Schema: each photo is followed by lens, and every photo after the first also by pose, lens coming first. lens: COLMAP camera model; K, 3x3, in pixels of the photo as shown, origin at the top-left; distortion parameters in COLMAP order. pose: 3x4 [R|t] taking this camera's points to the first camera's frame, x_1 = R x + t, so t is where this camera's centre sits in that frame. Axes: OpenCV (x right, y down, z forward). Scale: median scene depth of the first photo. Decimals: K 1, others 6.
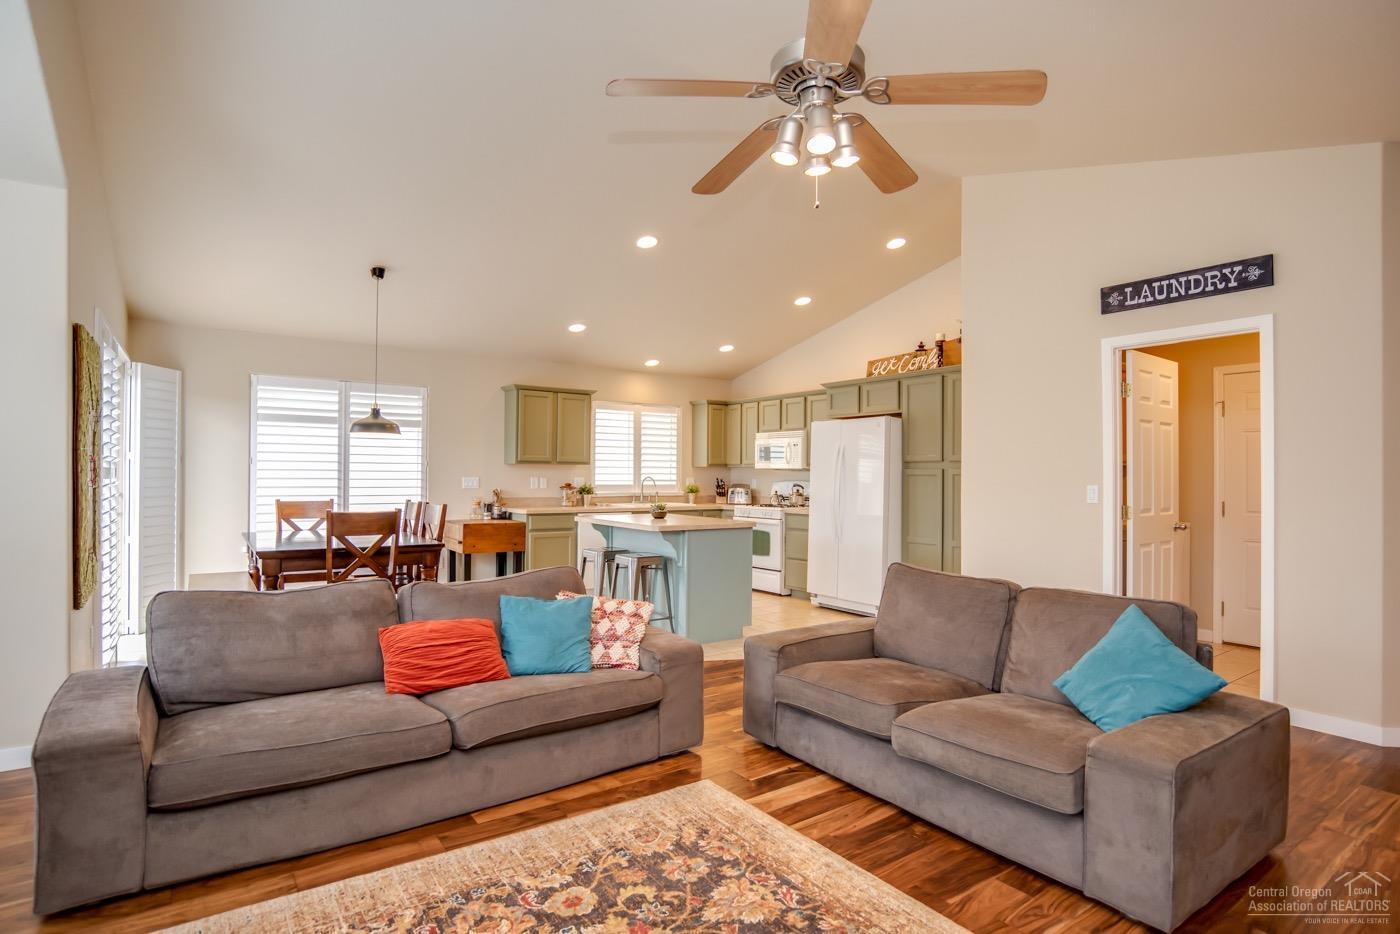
lens RADIAL K [[727.4, 0, 706.8], [0, 727.4, 470.6], [0, 0, 1]] dist [-0.059891, 0.026089]
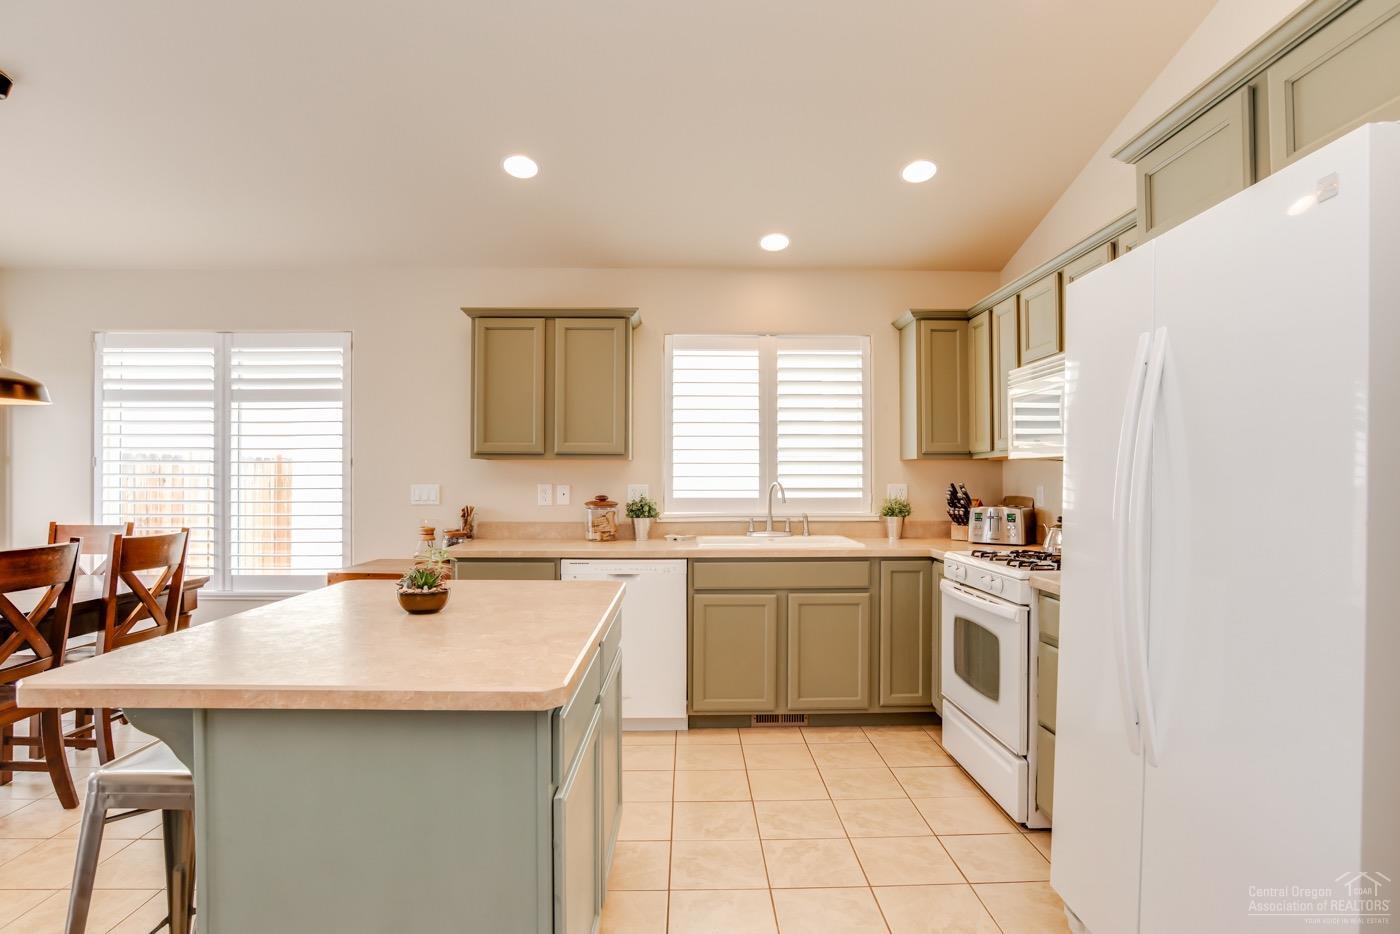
lens RADIAL K [[731.9, 0, 707.2], [0, 731.9, 476.3], [0, 0, 1]] dist [-0.066342, 0.028940]
pose [[0.822770, -0.011863, -0.568250, 0.167225], [0.010074, 0.999929, -0.006288, 0.007938], [0.568285, -0.000551, 0.822832, 0.619808]]
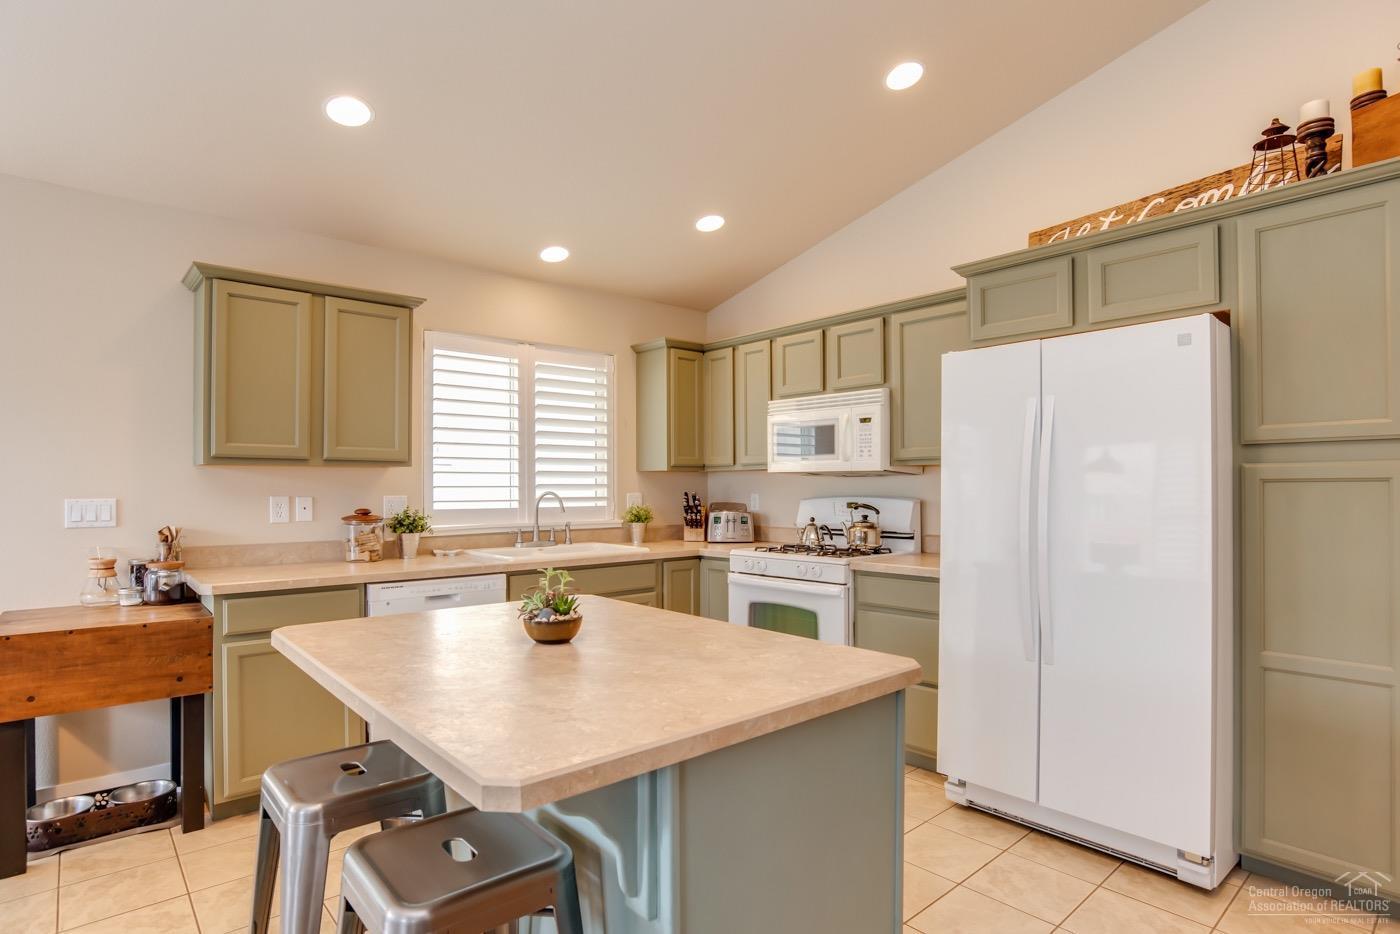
lens RADIAL K [[731.9, 0, 707.2], [0, 731.9, 476.3], [0, 0, 1]] dist [-0.066342, 0.028940]
pose [[0.995100, -0.010312, 0.098332, -0.025189], [0.011124, 0.999908, -0.007714, 0.003389], [-0.098243, 0.008770, 0.995124, 0.545176]]
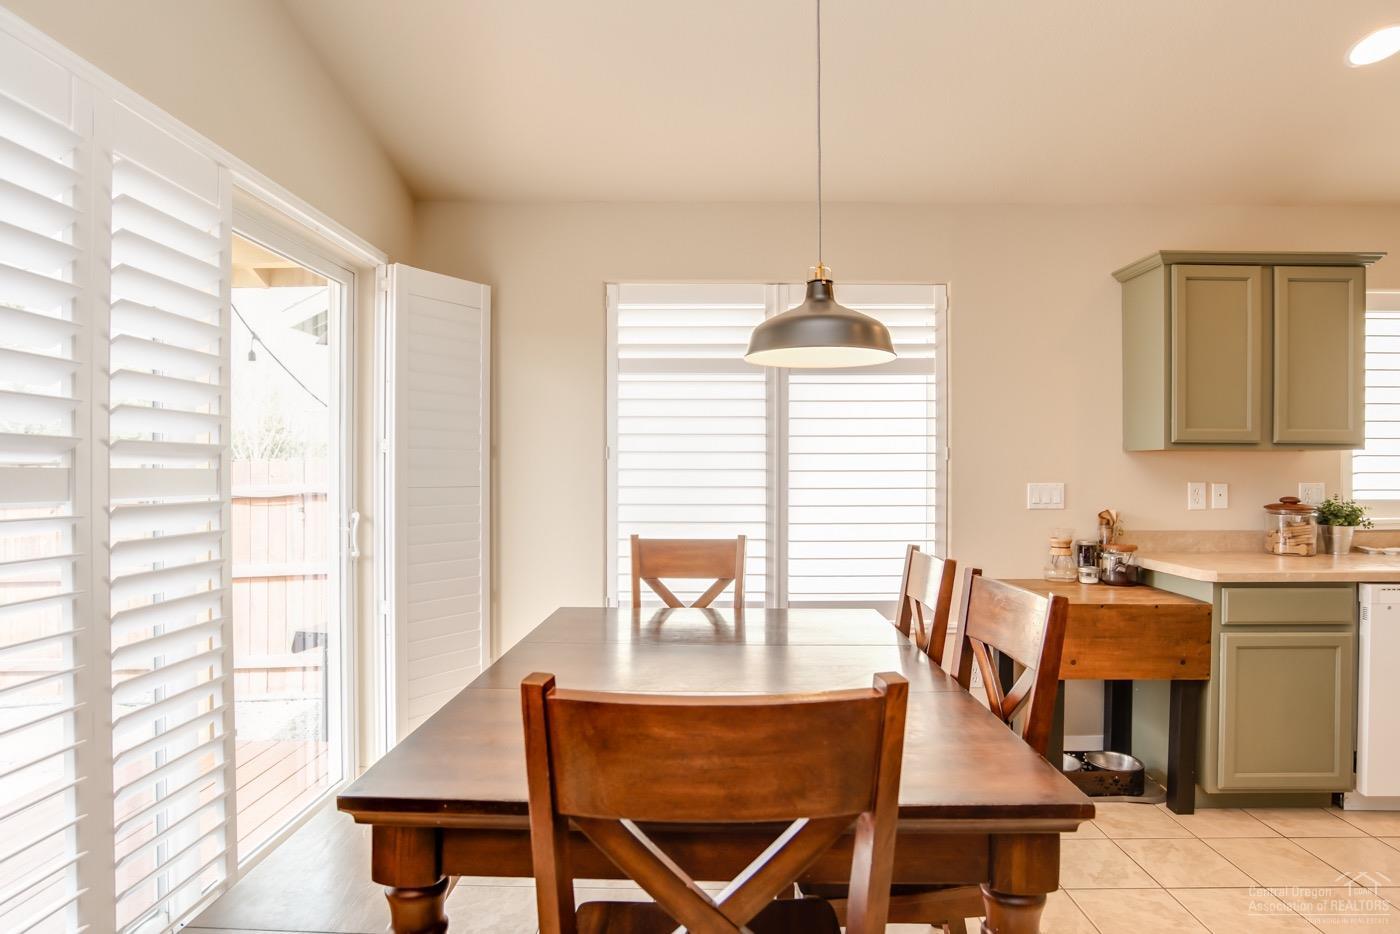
lens RADIAL K [[727.4, 0, 706.8], [0, 727.4, 470.6], [0, 0, 1]] dist [-0.059891, 0.026089]
pose [[0.799003, -0.008592, -0.601266, -0.214927], [0.009439, 0.999954, -0.001746, 0.000516], [0.601253, -0.004280, 0.799047, 0.497183]]
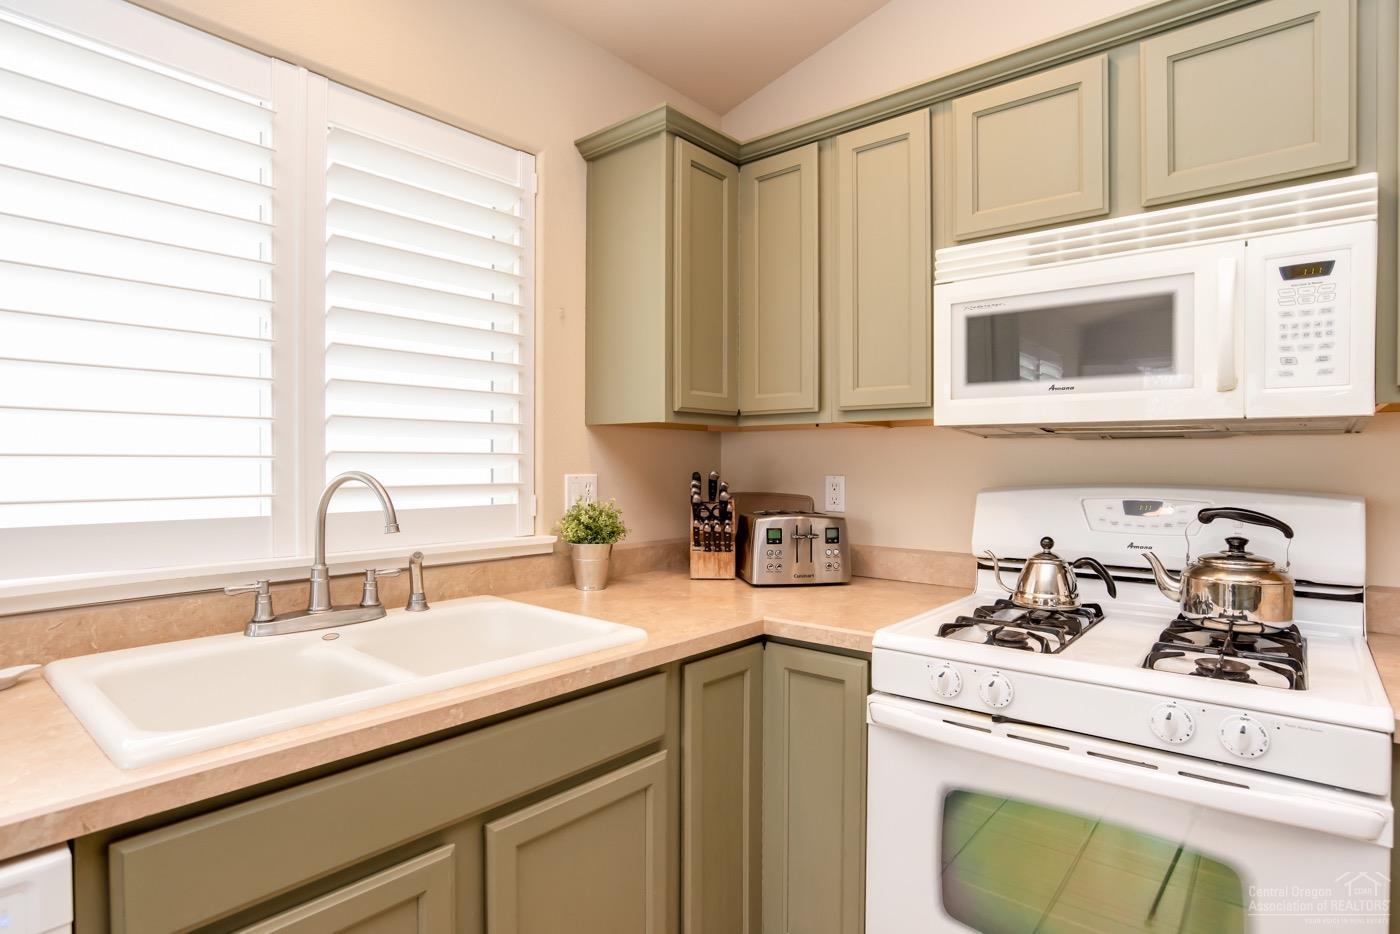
lens RADIAL K [[731.9, 0, 707.2], [0, 731.9, 476.3], [0, 0, 1]] dist [-0.066342, 0.028940]
pose [[0.971076, -0.007454, 0.238654, -0.044597], [0.002215, 0.999751, 0.022214, 0.006819], [-0.238760, -0.021043, 0.970851, 0.879576]]
